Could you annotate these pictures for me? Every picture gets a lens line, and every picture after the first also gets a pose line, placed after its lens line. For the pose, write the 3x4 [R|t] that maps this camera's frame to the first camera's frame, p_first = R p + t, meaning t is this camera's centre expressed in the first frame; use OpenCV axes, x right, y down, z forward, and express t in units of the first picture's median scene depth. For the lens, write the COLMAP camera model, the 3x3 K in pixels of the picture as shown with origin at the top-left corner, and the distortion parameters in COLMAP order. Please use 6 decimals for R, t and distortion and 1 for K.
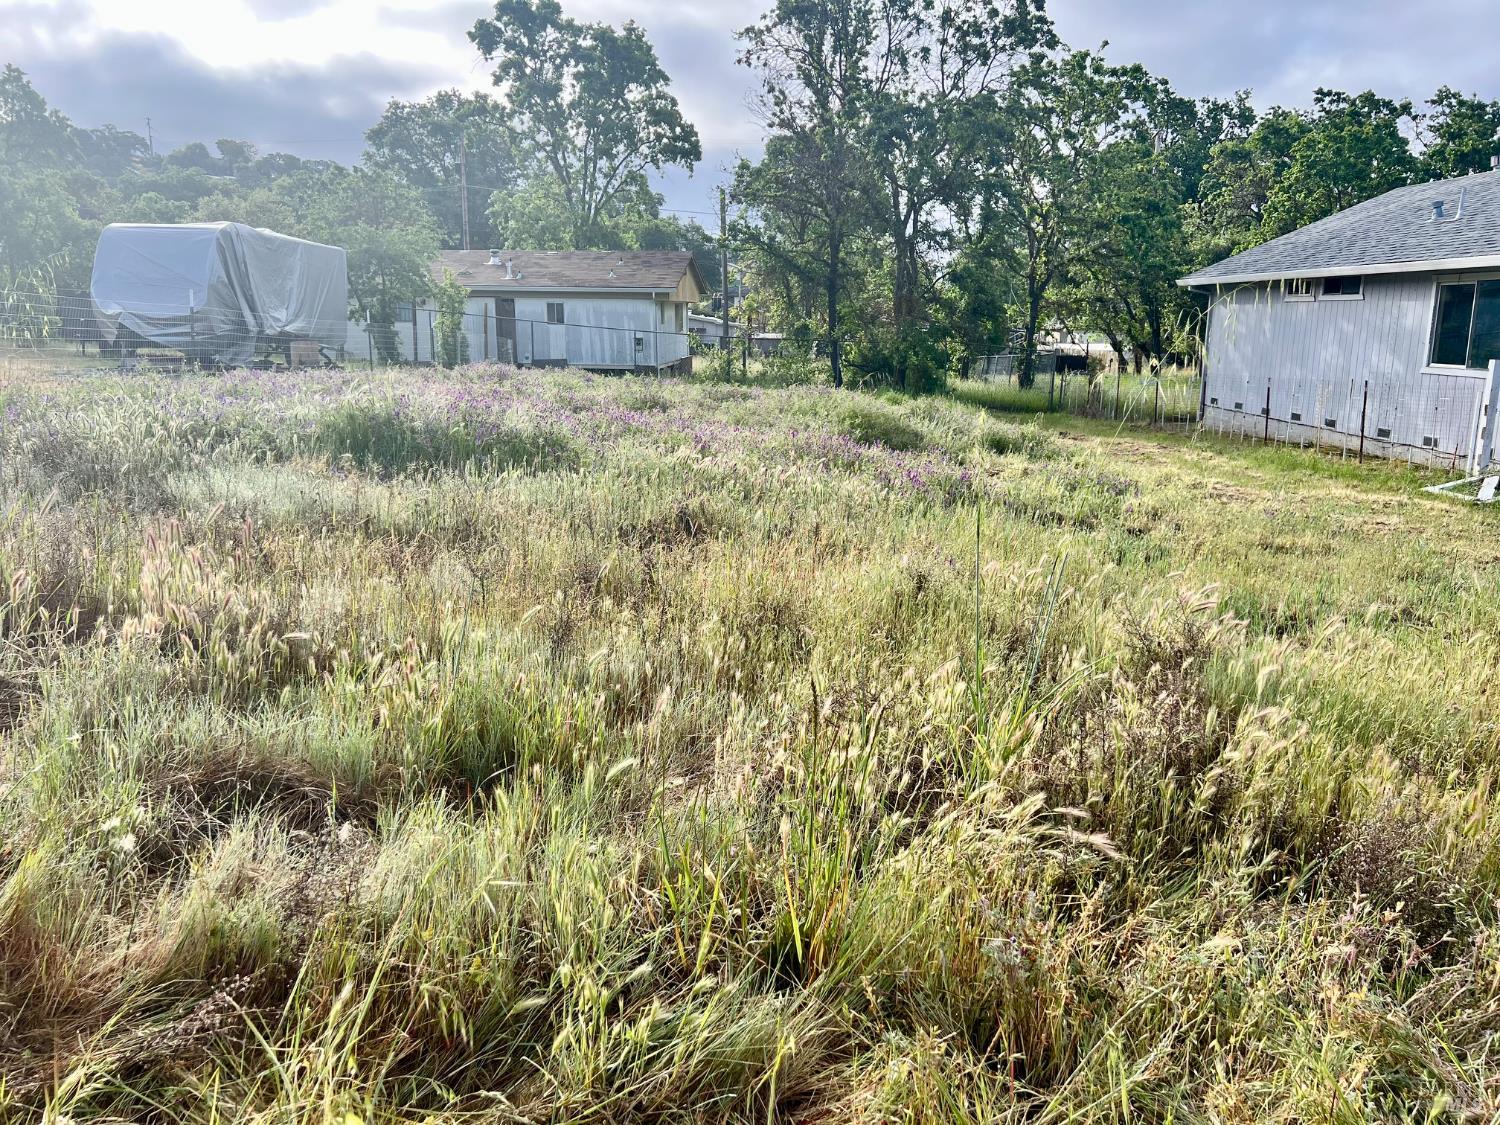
lens RADIAL K [[1125.2, 0, 750.0], [0, 1125.2, 562.5], [0, 0, 1]] dist [0.049159, -0.053845]
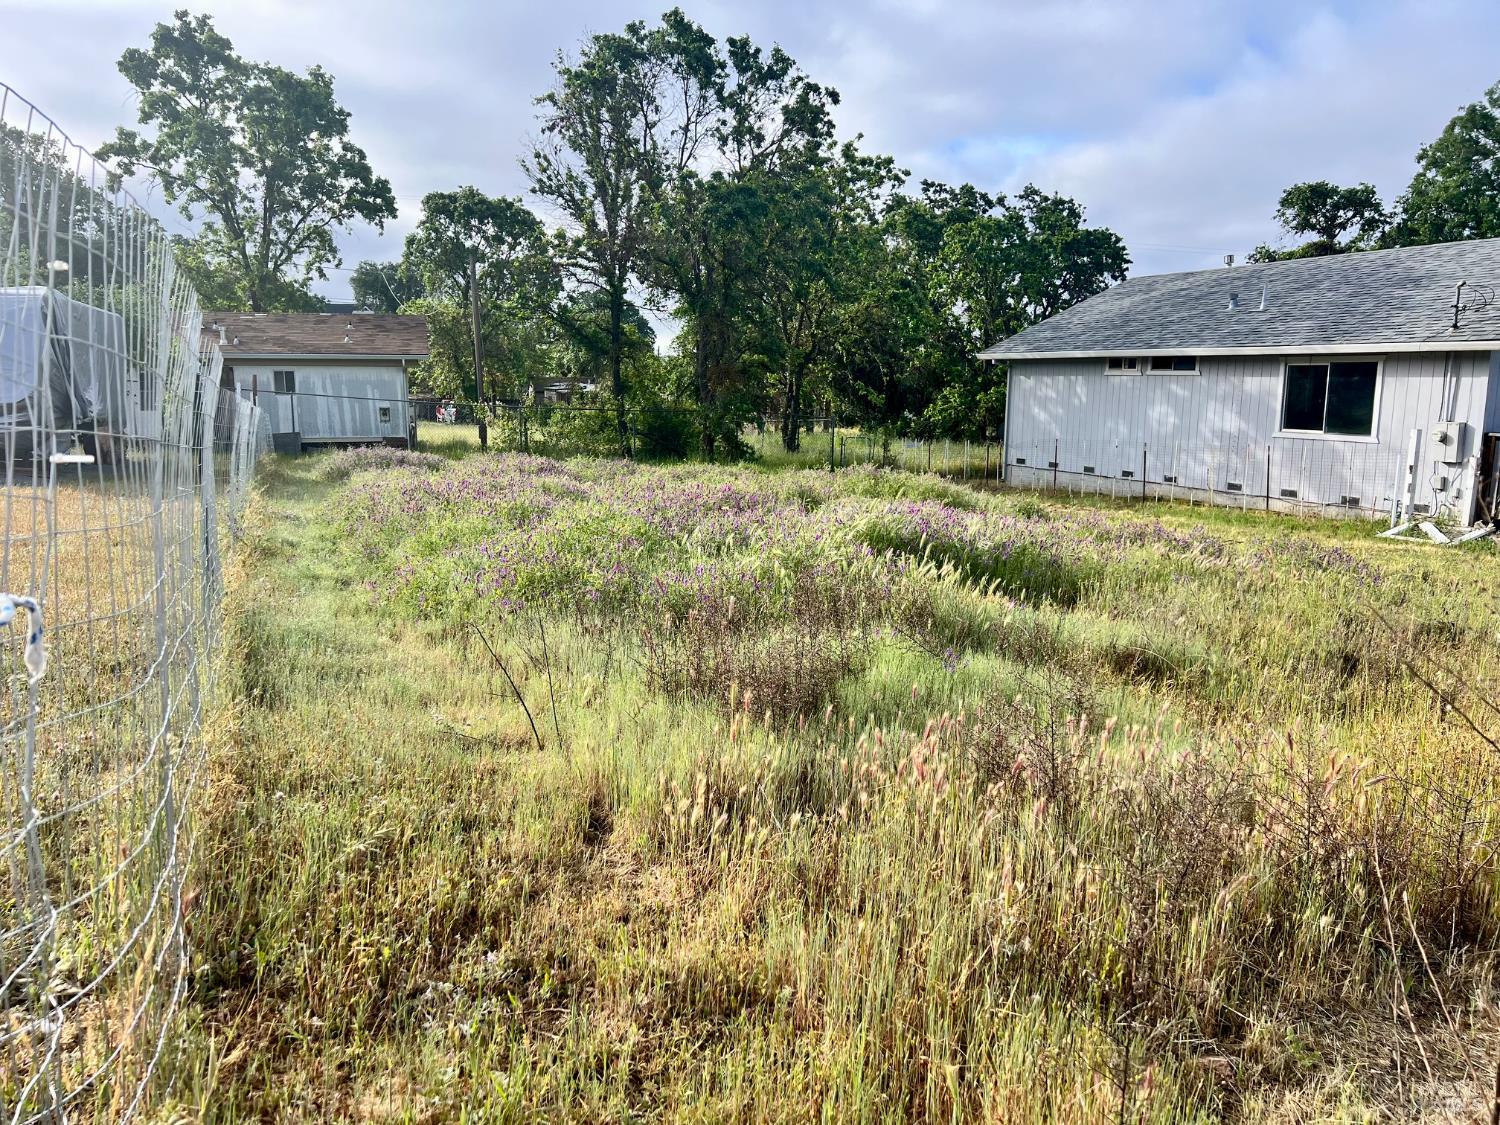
lens RADIAL K [[1130.2, 0, 736.4], [0, 1130.2, 554.4], [0, 0, 1]] dist [0.050408, -0.054269]
pose [[0.923284, -0.068627, 0.377938, -0.209371], [0.088343, 0.995473, -0.035057, -0.026395], [-0.373821, 0.065756, 0.925167, 0.054136]]
